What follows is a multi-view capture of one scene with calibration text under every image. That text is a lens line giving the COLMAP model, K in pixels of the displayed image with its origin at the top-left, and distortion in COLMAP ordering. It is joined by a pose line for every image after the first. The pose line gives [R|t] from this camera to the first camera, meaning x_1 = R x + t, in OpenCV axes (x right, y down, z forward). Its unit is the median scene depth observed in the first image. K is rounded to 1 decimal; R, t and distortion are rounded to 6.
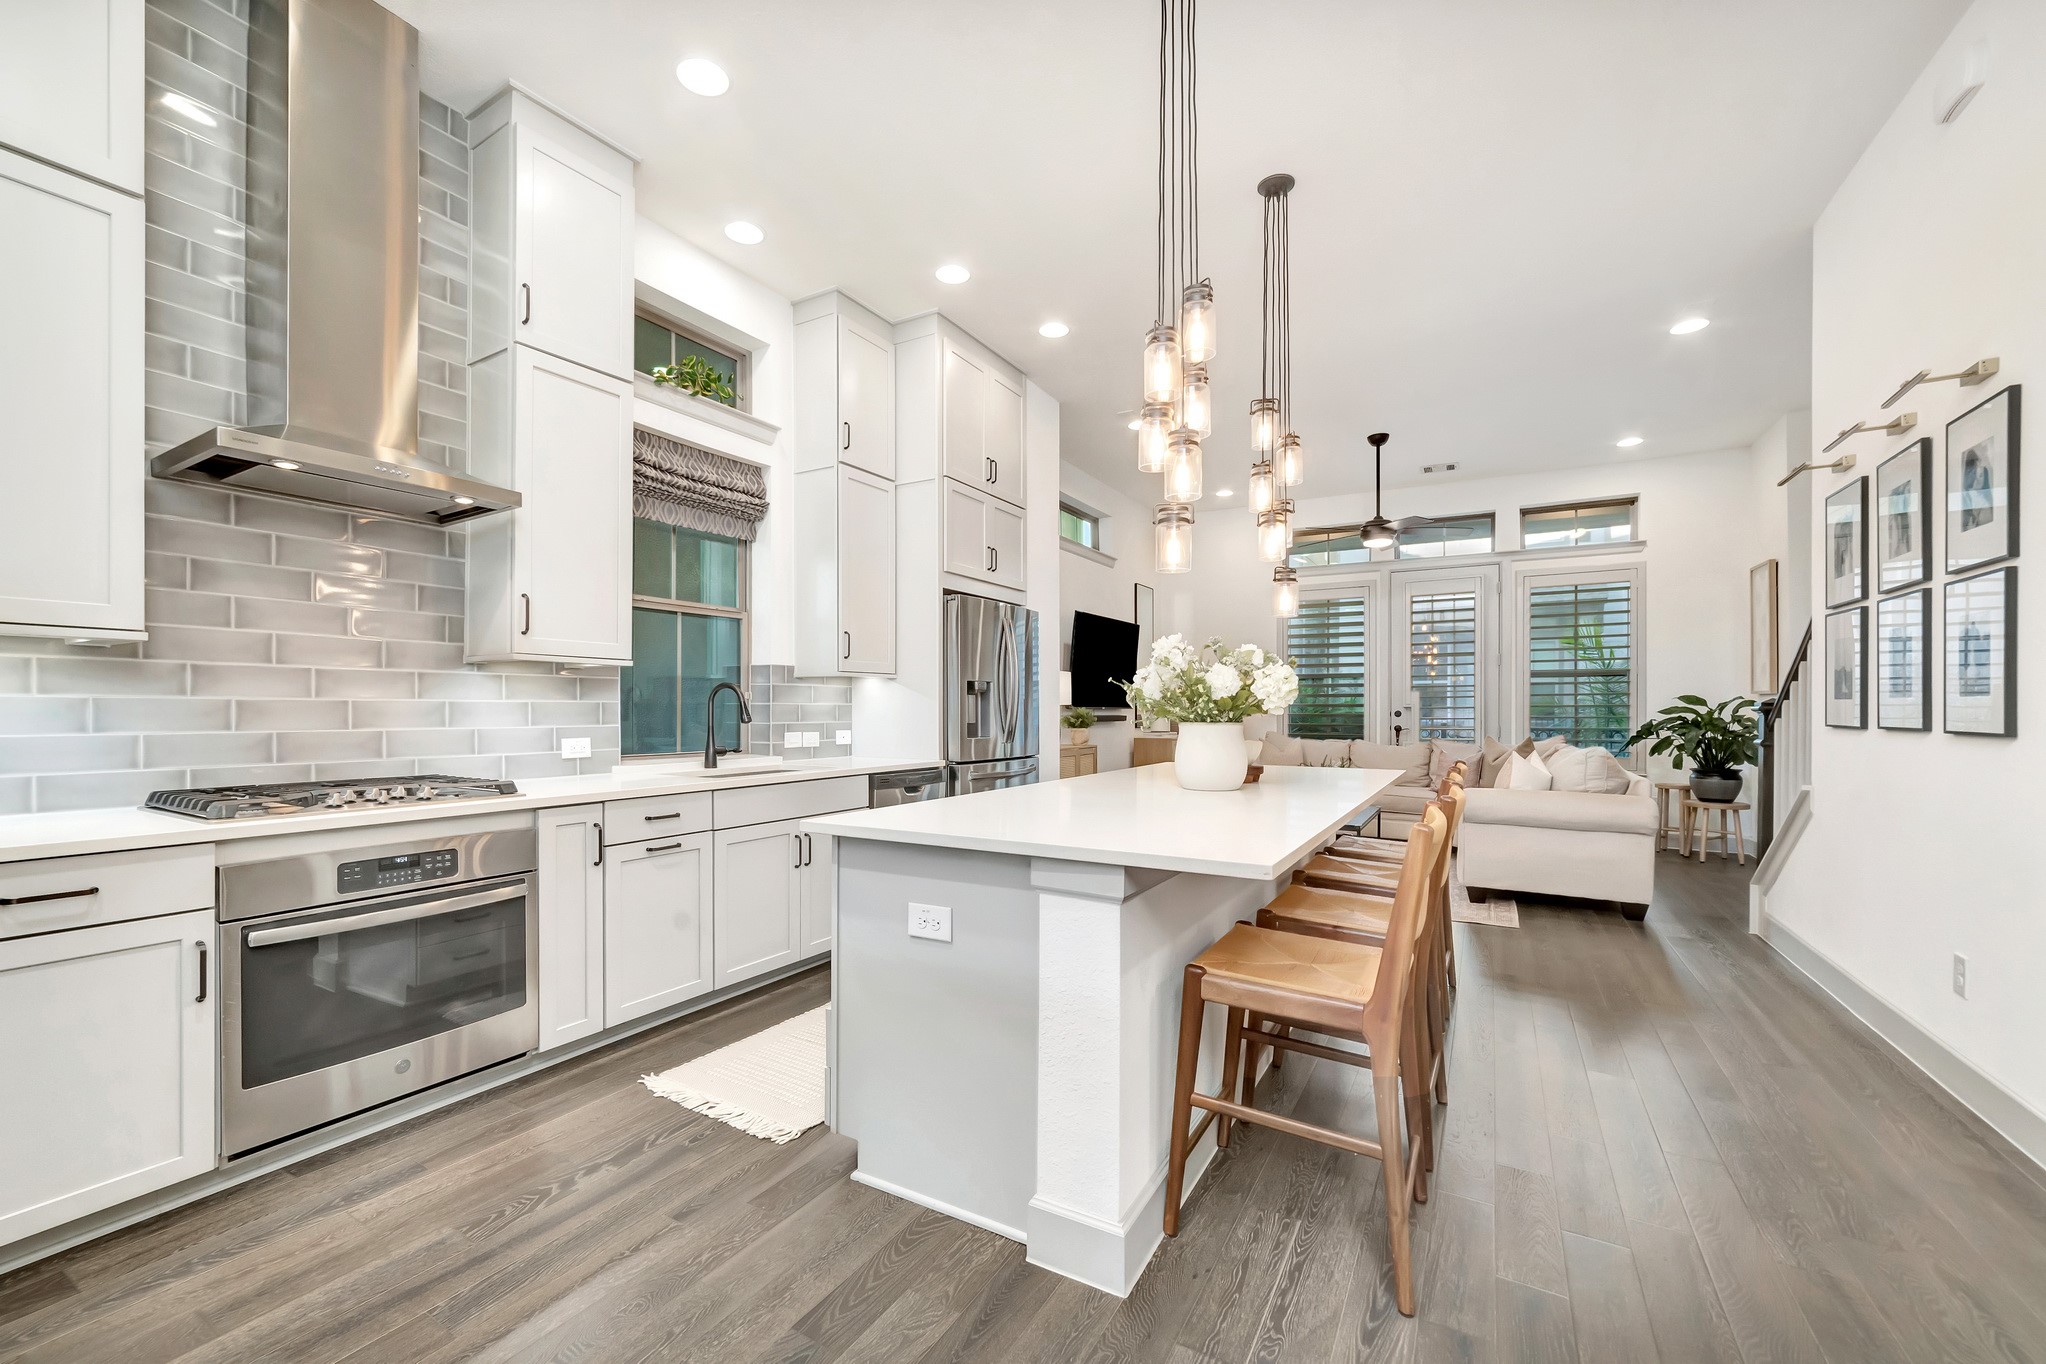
lens RADIAL K [[835.7, 0, 1014.0], [0, 835.7, 708.0], [0, 0, 1]] dist [-0.018070, 0.002771]
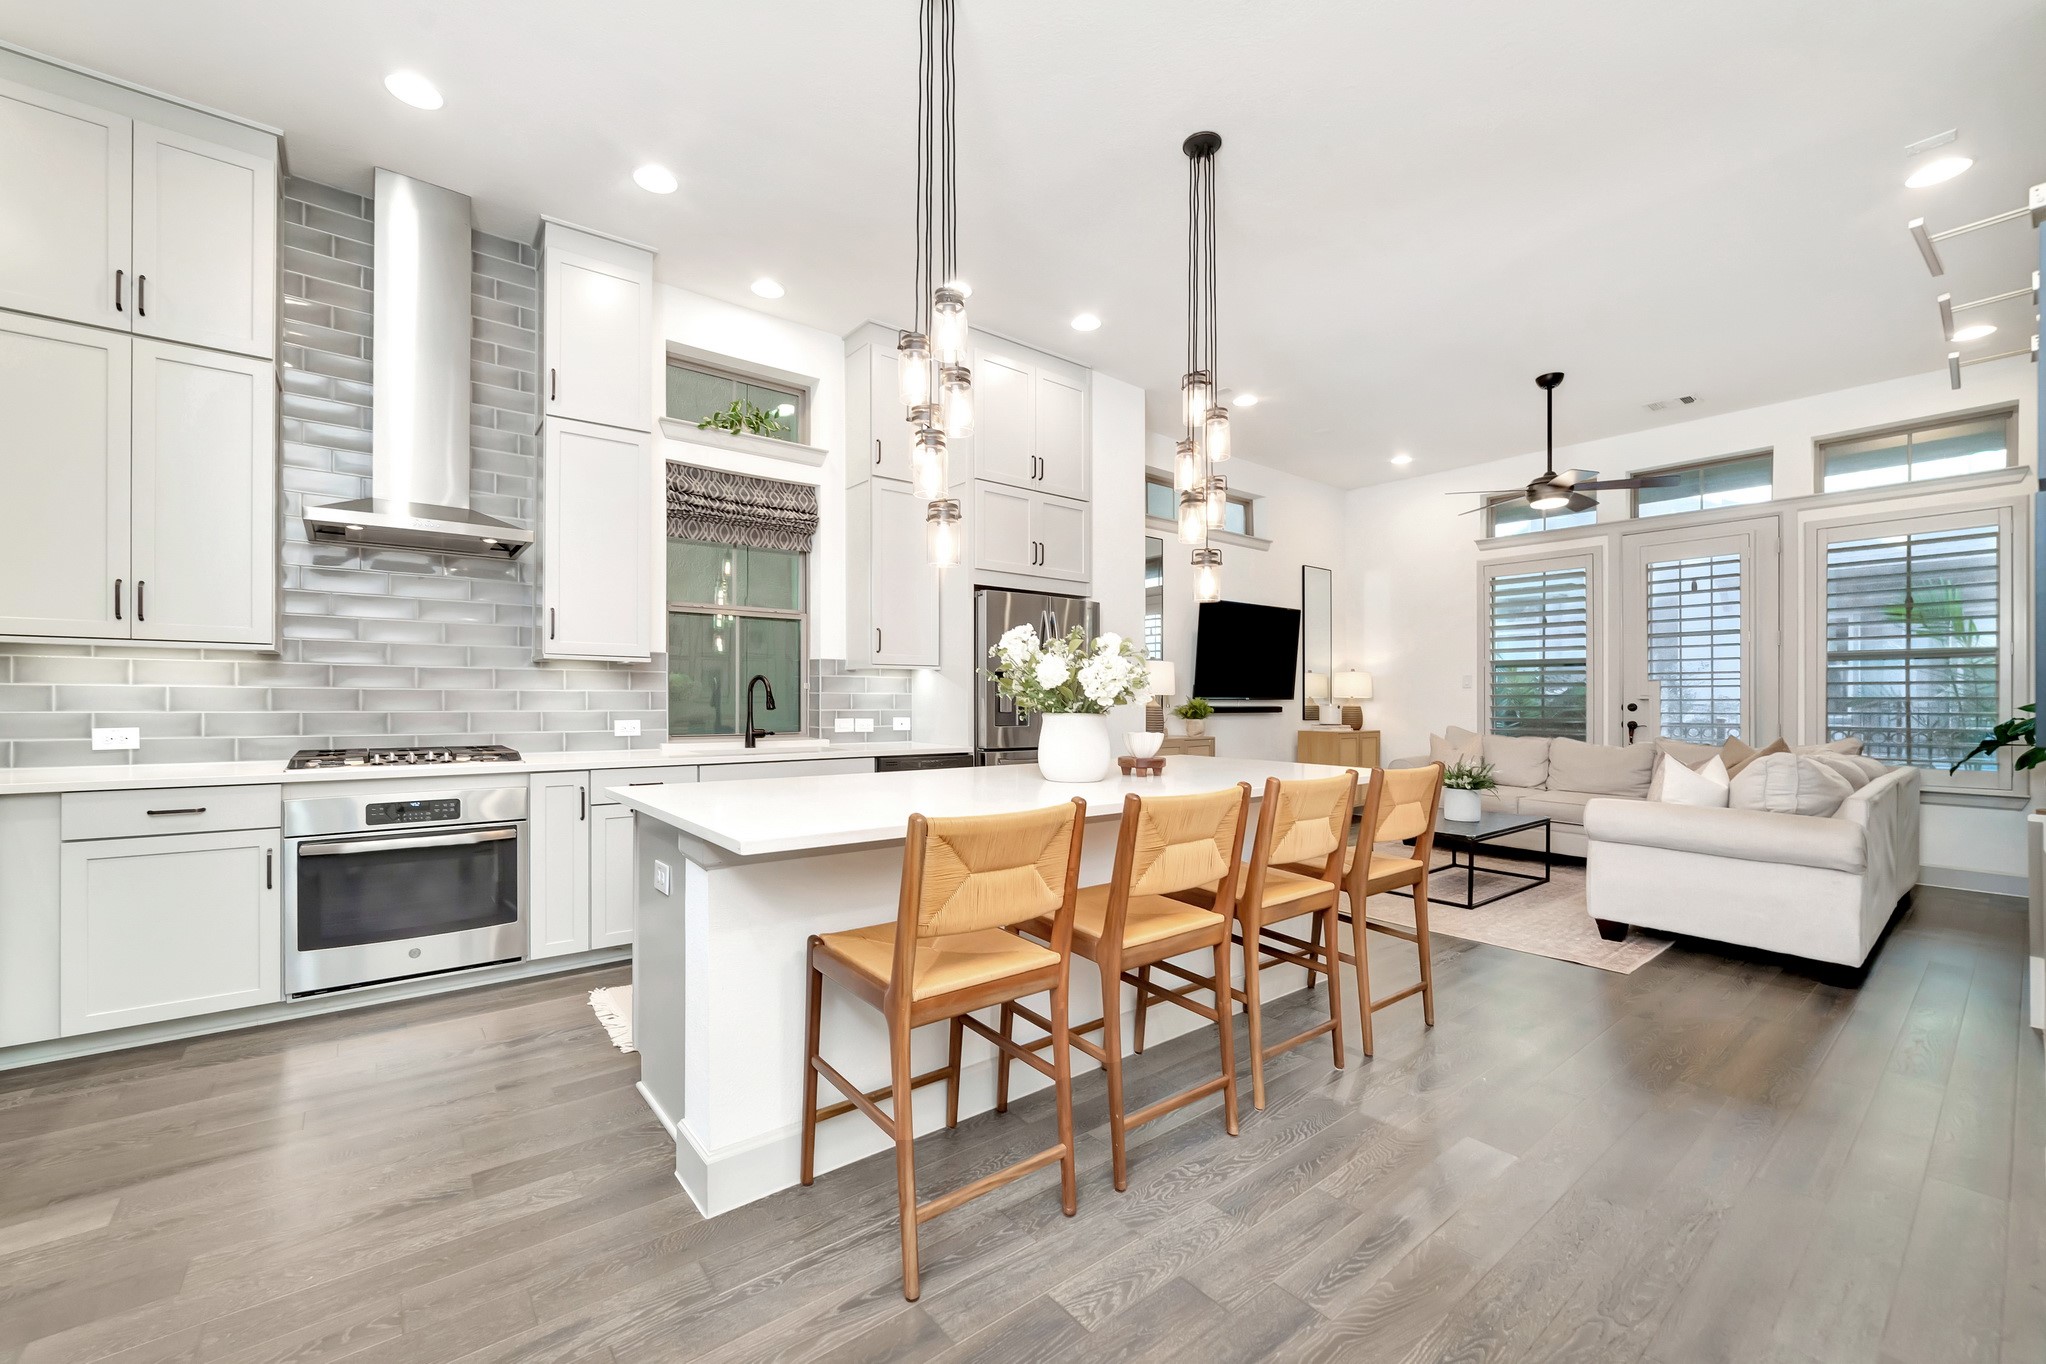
lens RADIAL K [[835.7, 0, 1003.0], [0, 835.7, 688.8], [0, 0, 1]] dist [-0.018070, 0.002771]
pose [[0.930065, -0.000024, -0.367396, 0.375812], [-0.004013, 0.999940, -0.010225, -0.000601], [0.367374, 0.010985, 0.930008, 0.035445]]
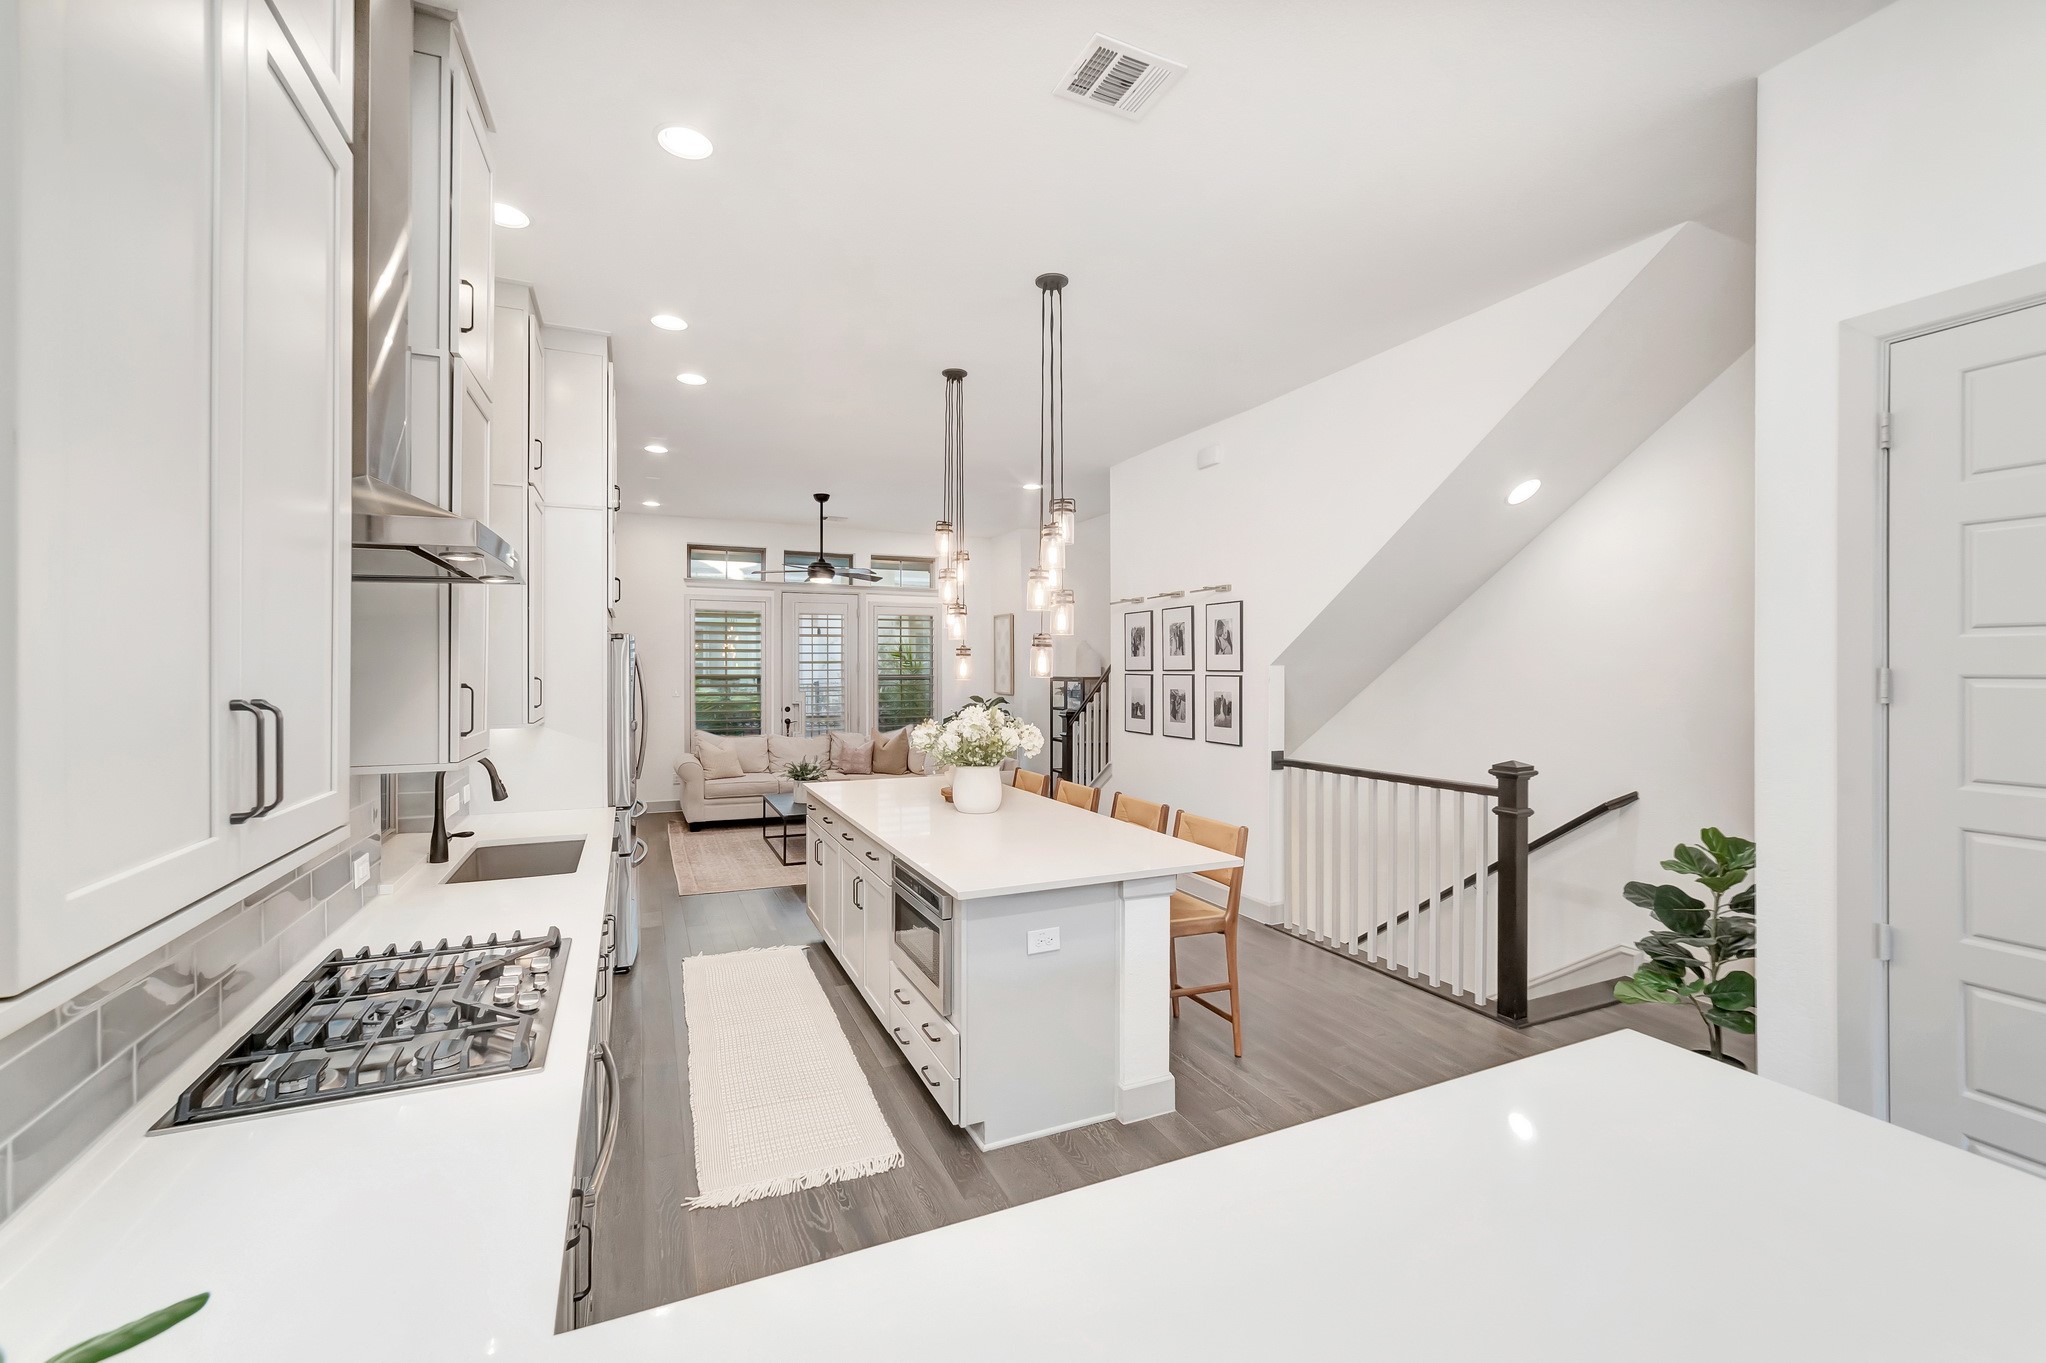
lens RADIAL K [[797.6, 0, 1021.9], [0, 797.6, 668.0], [0, 0, 1]] dist [-0.003748, 0.000004]
pose [[0.570911, 0.006400, 0.820987, -0.606389], [-0.005589, 0.999977, -0.003908, -0.103411], [-0.820993, -0.002358, 0.570934, 0.109873]]
